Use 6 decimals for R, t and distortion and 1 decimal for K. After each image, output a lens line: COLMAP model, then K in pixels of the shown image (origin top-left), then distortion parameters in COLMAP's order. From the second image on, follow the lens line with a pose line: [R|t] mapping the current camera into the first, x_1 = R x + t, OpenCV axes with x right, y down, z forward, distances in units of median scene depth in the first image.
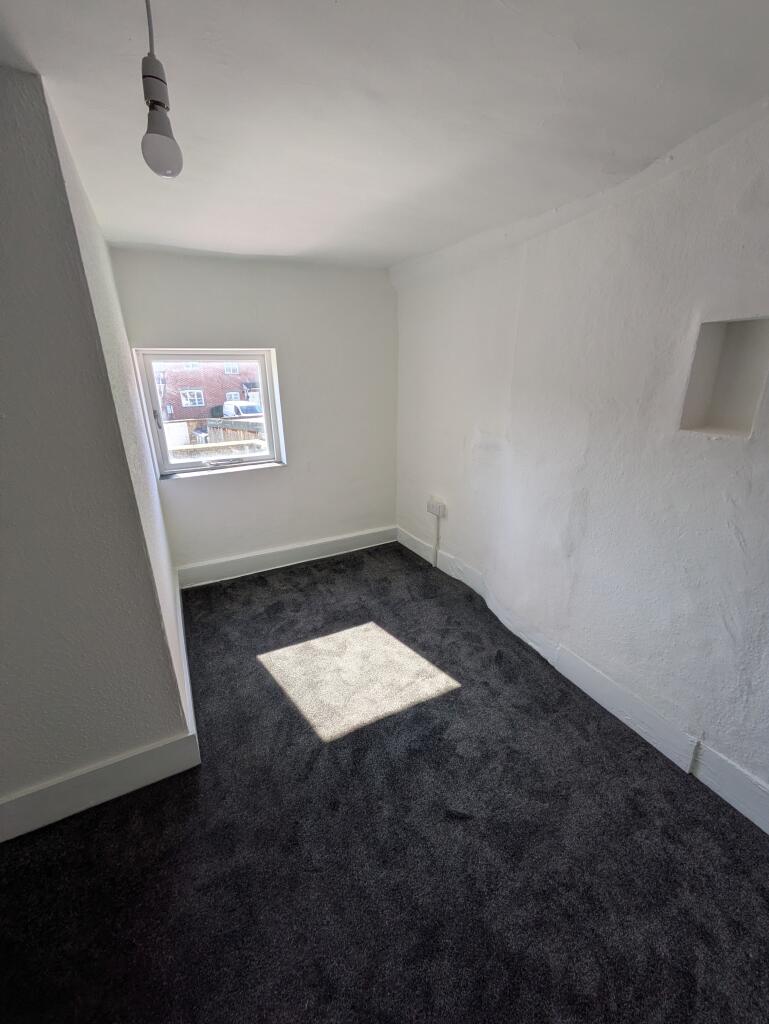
lens RADIAL K [[410.5, 0, 384.0], [0, 410.5, 515.9], [0, 0, 1]] dist [0.008720, -0.000050]
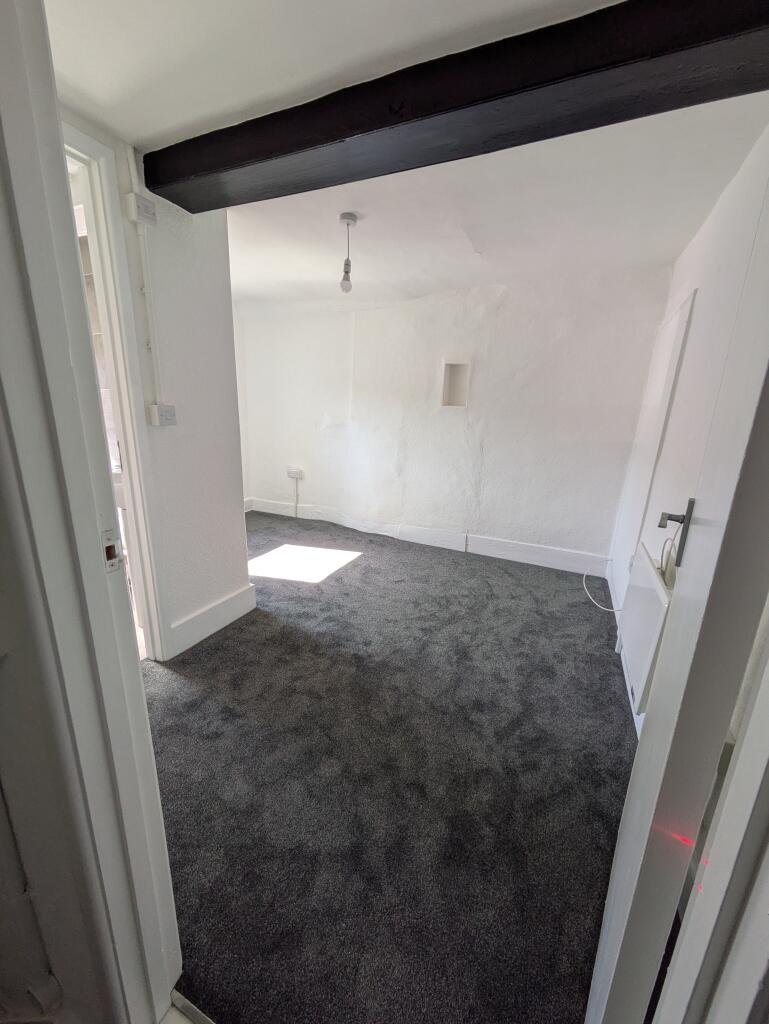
lens RADIAL K [[410.5, 0, 383.8], [0, 410.5, 513.1], [0, 0, 1]] dist [0.008720, -0.000050]
pose [[0.781921, -0.116906, 0.612318, -0.800093], [0.158716, 0.987222, -0.014194, 0.284896], [-0.602835, 0.108283, 0.790484, -0.460278]]
